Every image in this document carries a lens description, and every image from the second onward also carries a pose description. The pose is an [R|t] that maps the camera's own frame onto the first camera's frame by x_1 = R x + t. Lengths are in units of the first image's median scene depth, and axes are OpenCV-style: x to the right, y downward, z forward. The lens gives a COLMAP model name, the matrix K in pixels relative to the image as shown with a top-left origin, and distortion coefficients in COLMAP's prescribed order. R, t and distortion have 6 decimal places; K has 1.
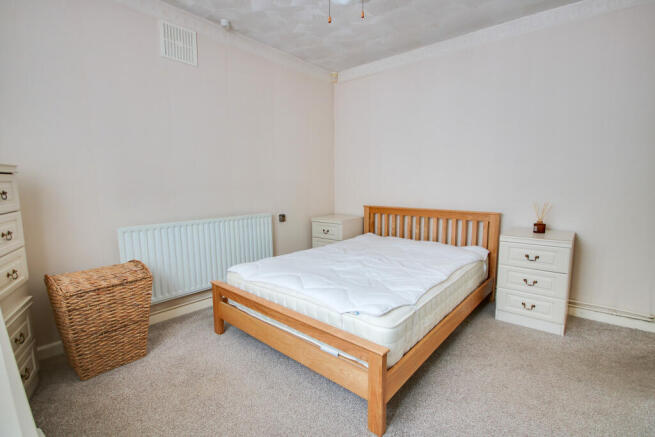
lens RADIAL K [[314.8, 0, 327.7], [0, 314.8, 223.5], [0, 0, 1]] dist [-0.001680, -0.000223]
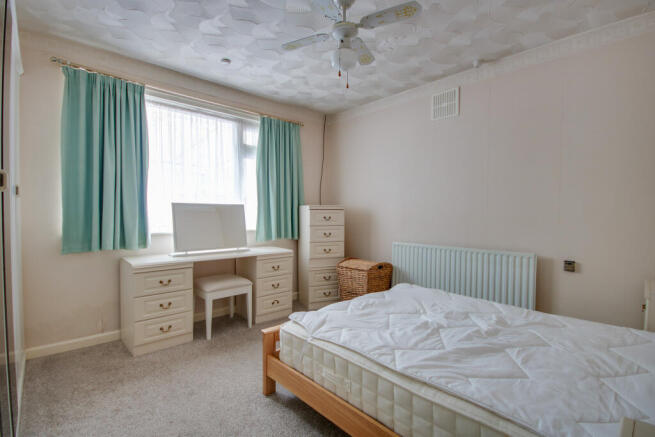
lens RADIAL K [[314.8, 0, 327.7], [0, 314.8, 223.5], [0, 0, 1]] dist [-0.001680, -0.000223]
pose [[-0.124686, 0.061612, -0.990281, 0.688244], [-0.116714, 0.990230, 0.076305, -0.113942], [0.985308, 0.125094, -0.116277, 0.600109]]
